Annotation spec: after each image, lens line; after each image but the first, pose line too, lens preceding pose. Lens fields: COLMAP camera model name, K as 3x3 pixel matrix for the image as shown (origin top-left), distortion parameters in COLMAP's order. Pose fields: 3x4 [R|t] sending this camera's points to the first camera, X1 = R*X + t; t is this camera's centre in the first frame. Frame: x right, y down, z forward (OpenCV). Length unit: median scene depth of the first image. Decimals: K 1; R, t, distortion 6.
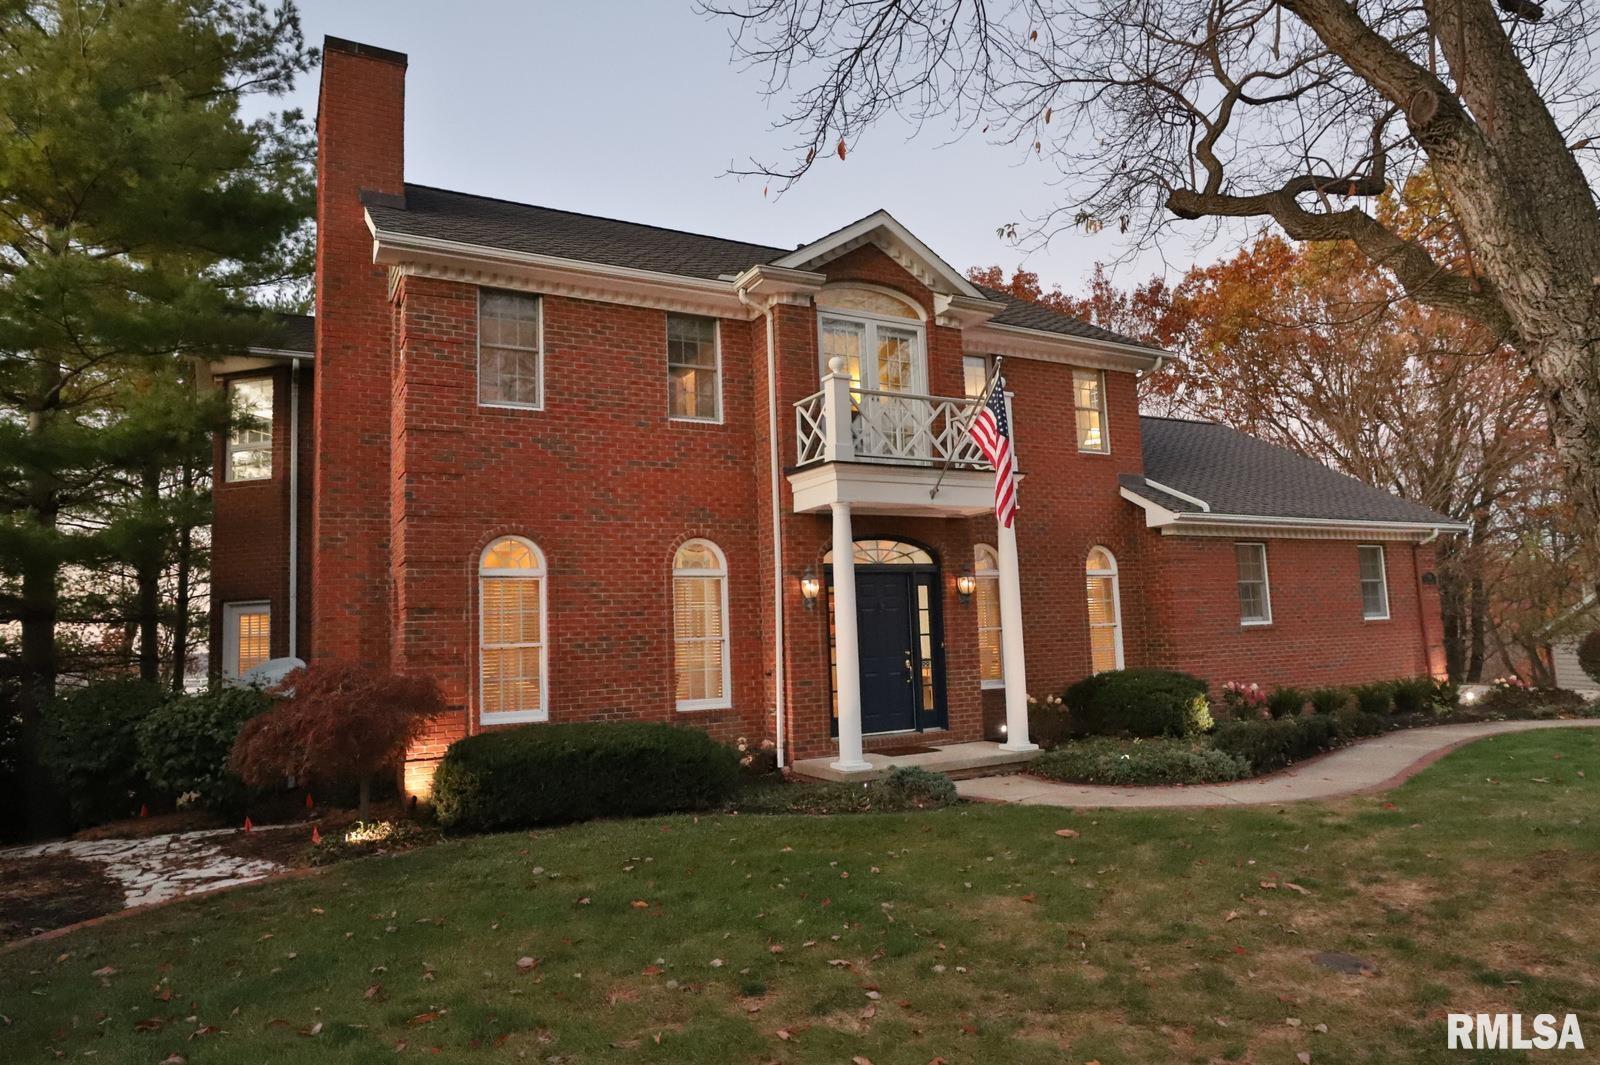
lens RADIAL K [[1002.3, 0, 802.0], [0, 1002.3, 531.2], [0, 0, 1]] dist [-0.015110, -0.000293]
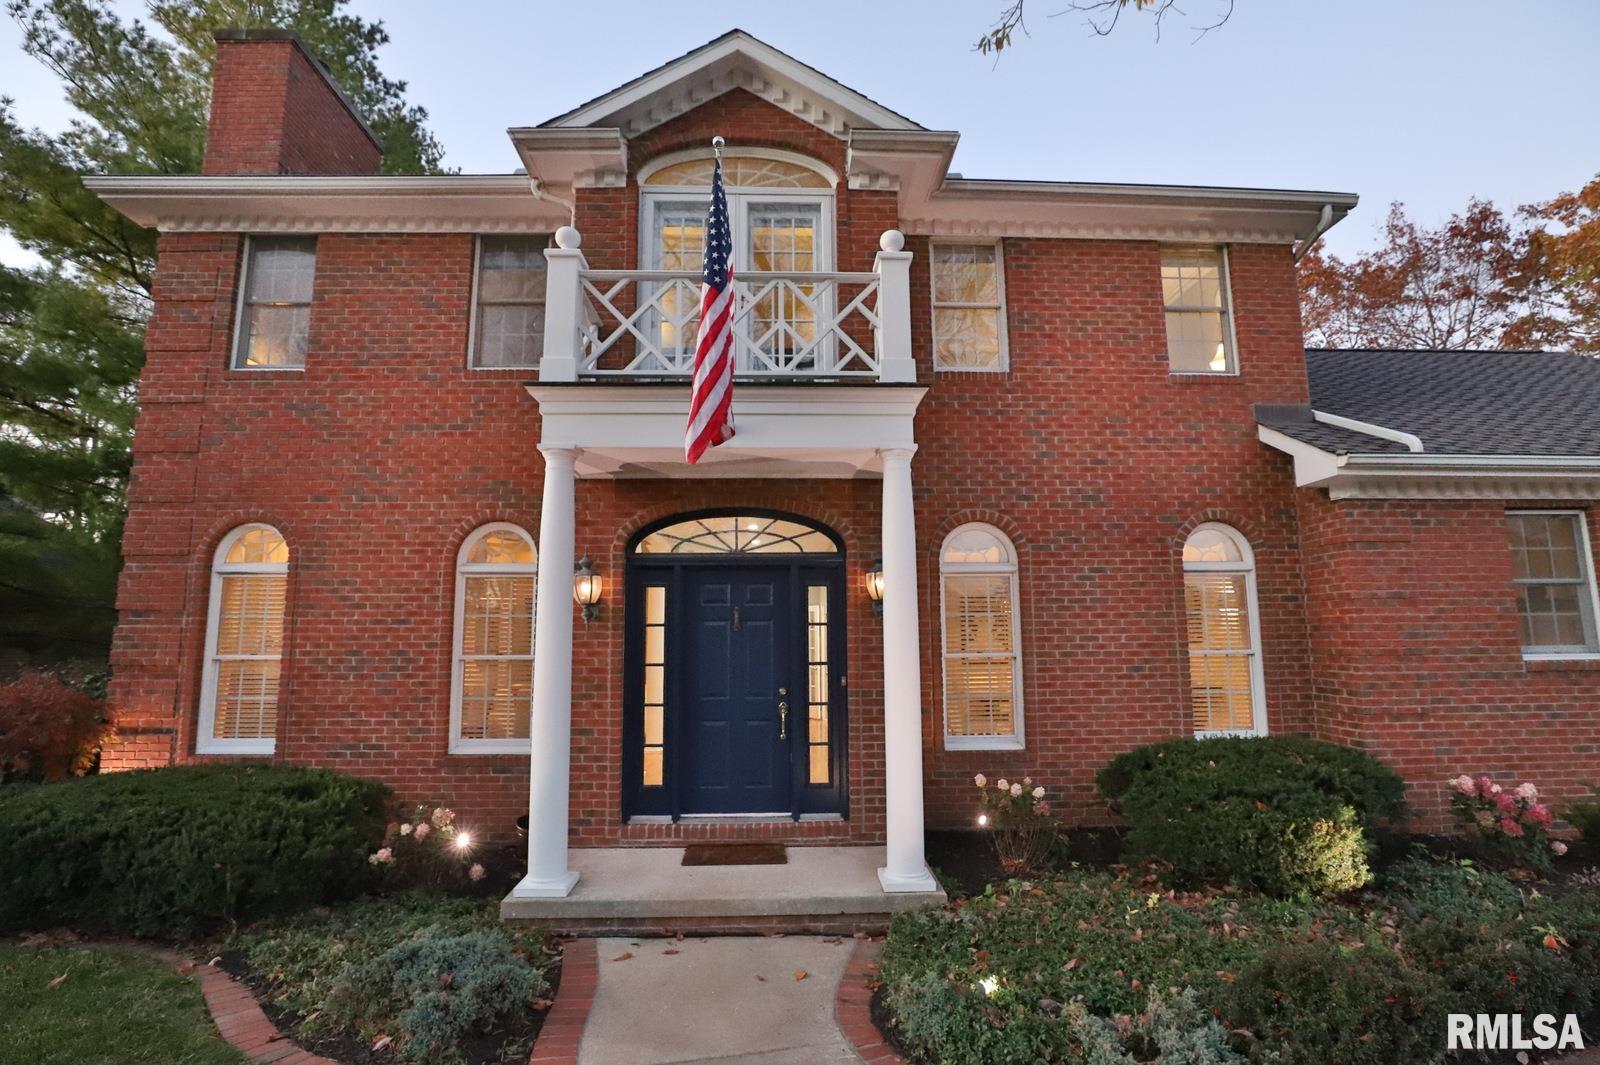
lens RADIAL K [[775.9, 0, 796.7], [0, 775.9, 534.3], [0, 0, 1]] dist [-0.040595, 0.012536]
pose [[0.890975, -0.029612, -0.453086, 0.360621], [0.021444, 0.999502, -0.023156, 0.034775], [0.453546, 0.010915, 0.891166, 0.594725]]
